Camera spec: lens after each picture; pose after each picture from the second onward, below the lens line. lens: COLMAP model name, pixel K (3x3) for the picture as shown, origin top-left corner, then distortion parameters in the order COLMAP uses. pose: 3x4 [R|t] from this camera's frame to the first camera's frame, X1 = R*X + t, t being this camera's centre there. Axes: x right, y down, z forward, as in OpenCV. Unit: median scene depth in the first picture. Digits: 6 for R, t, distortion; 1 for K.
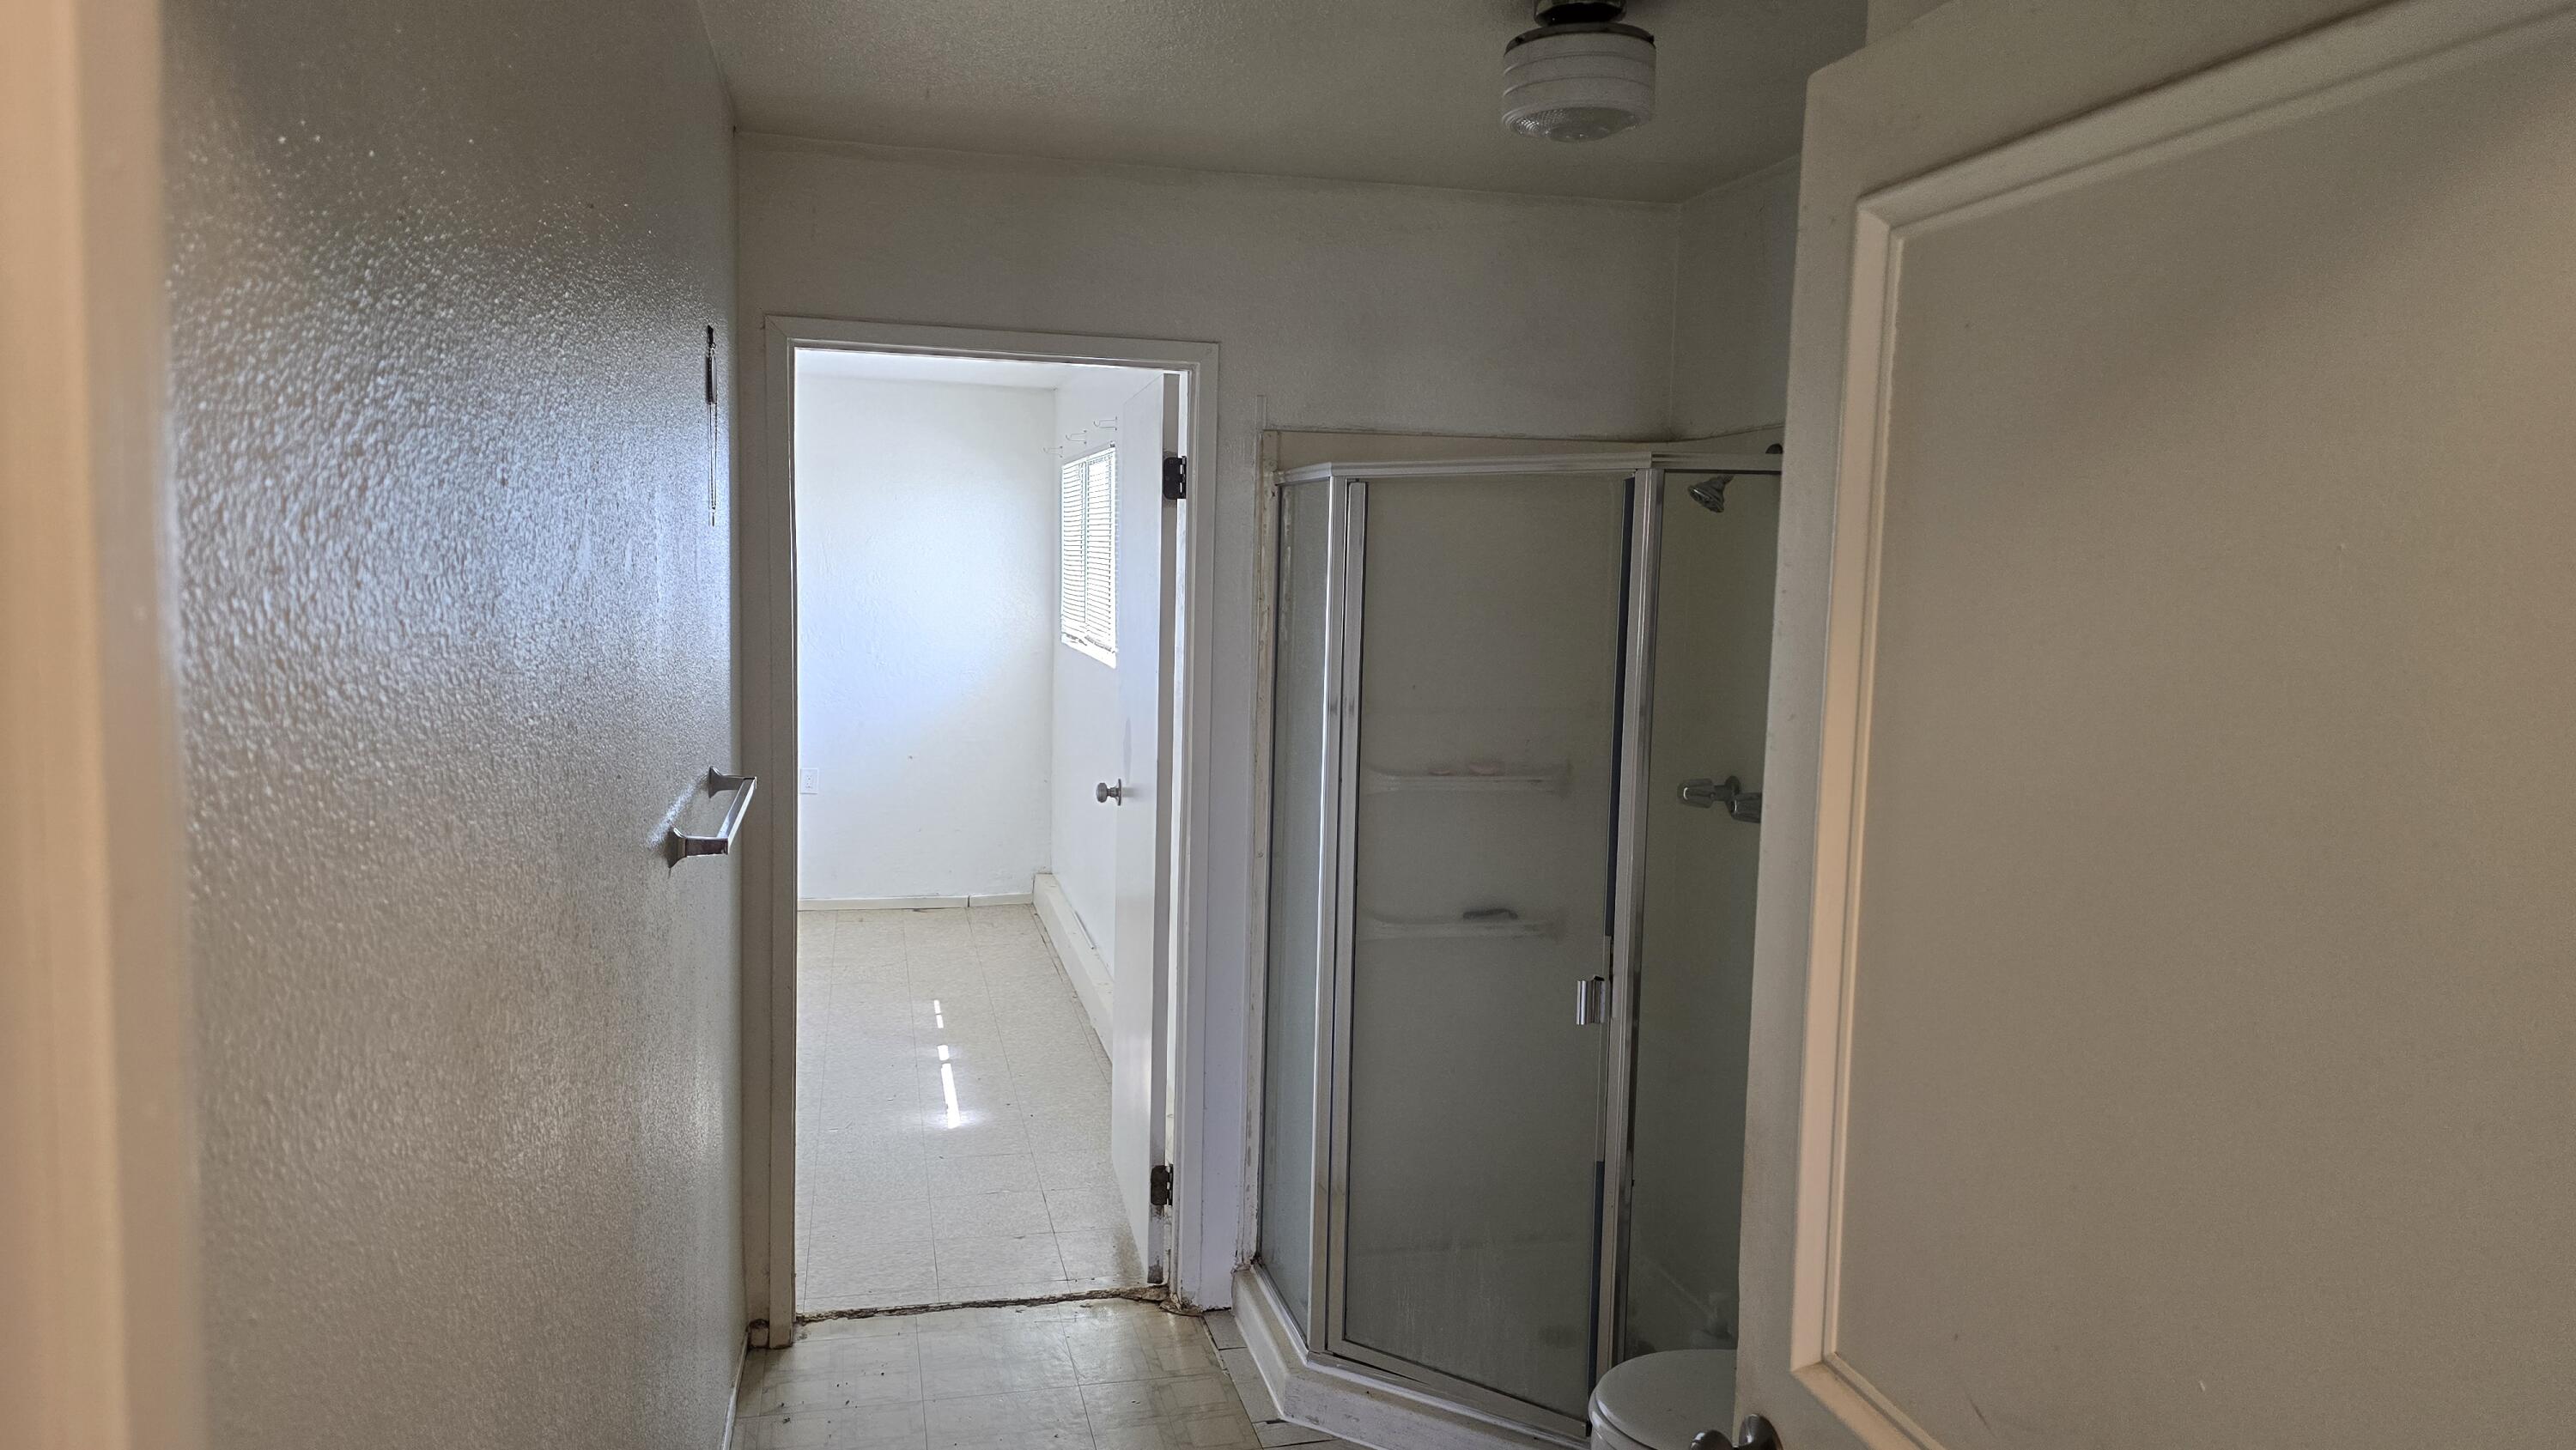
lens RADIAL K [[1724.4, 0, 1321.7], [0, 1724.4, 740.5], [0, 0, 1]] dist [0.100295, -0.109833]
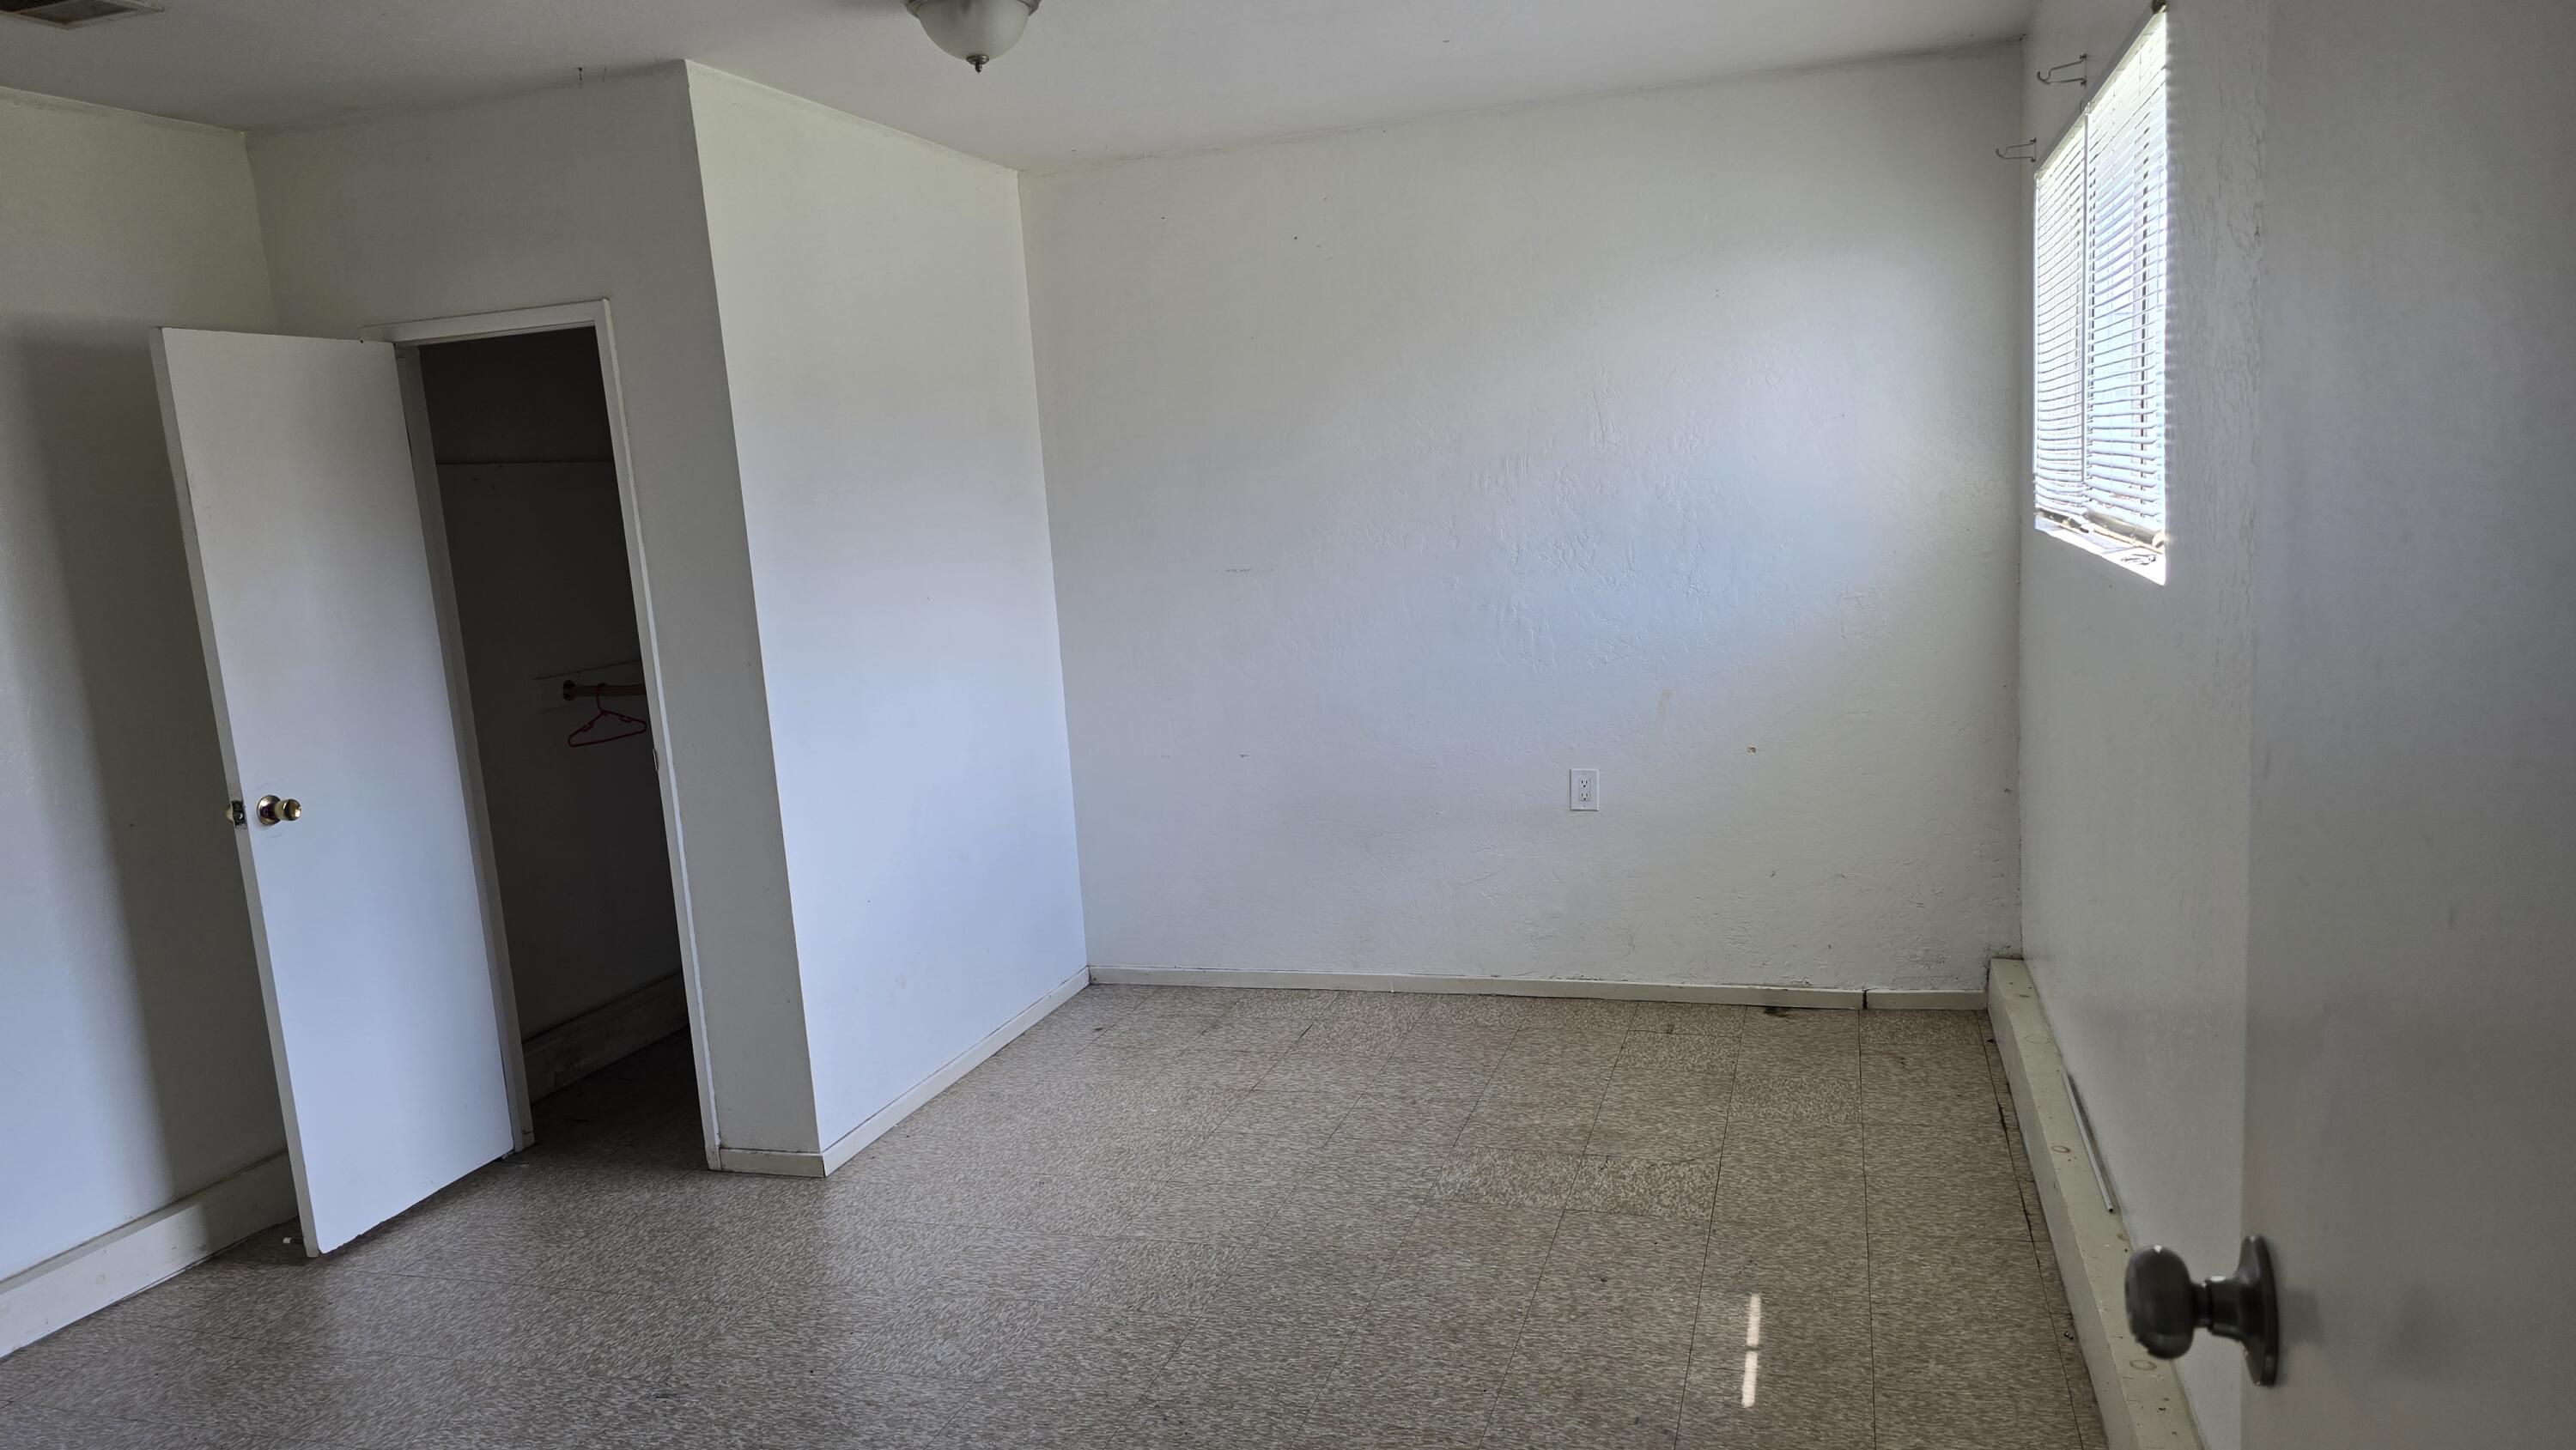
lens RADIAL K [[1724.4, 0, 1321.7], [0, 1724.4, 740.5], [0, 0, 1]] dist [0.100295, -0.109833]
pose [[0.851728, -0.003858, -0.523971, -0.058956], [0.032752, 0.998410, 0.045888, -0.024970], [0.522960, -0.056245, 0.850499, 0.448030]]
